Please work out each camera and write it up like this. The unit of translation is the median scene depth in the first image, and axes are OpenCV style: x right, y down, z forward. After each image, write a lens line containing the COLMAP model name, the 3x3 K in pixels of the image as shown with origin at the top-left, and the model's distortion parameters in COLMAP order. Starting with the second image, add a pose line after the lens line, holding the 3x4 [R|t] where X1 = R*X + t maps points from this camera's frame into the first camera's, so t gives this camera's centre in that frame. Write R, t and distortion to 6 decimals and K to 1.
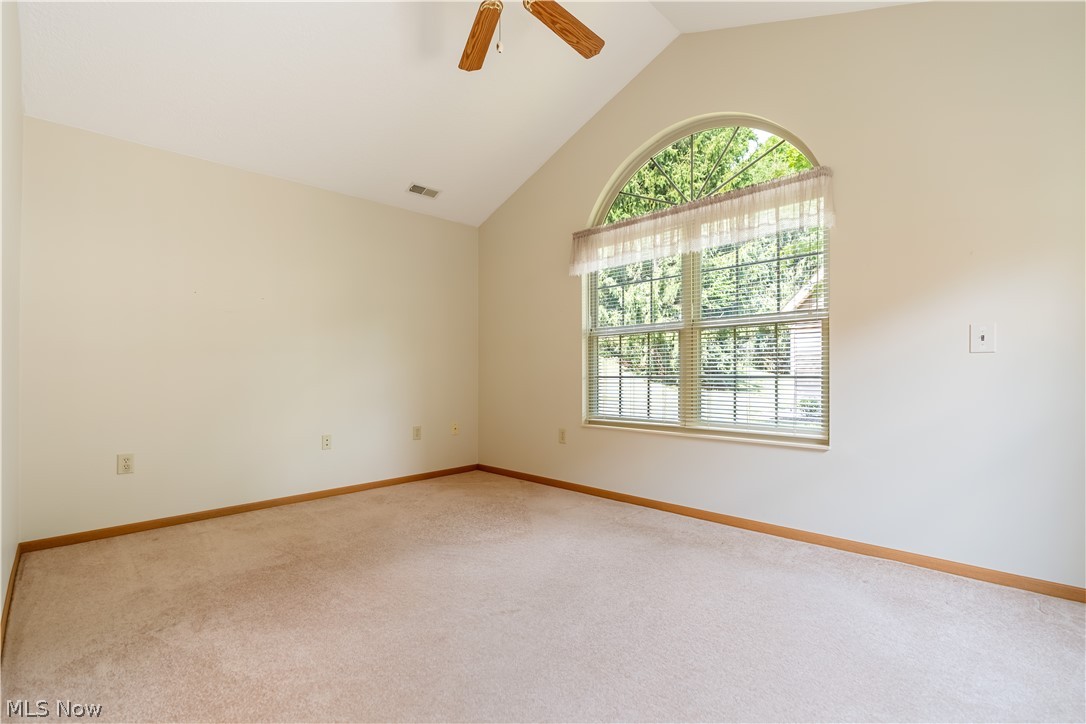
lens RADIAL K [[497.3, 0, 545.8], [0, 497.3, 367.2], [0, 0, 1]] dist [-0.001367, 0.000642]
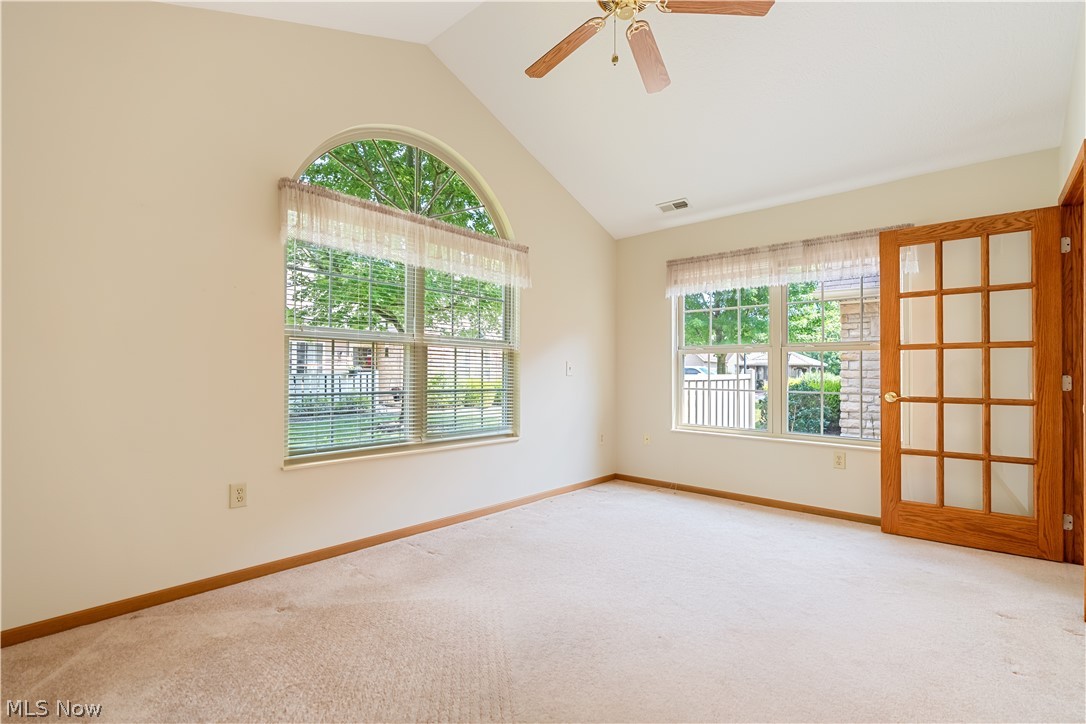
lens RADIAL K [[497.3, 0, 545.8], [0, 497.3, 367.2], [0, 0, 1]] dist [-0.001367, 0.000642]
pose [[-0.060652, 0.019294, 0.997972, -0.790492], [-0.018146, 0.999627, -0.020429, -0.015267], [-0.997994, -0.019348, -0.060279, 0.894087]]
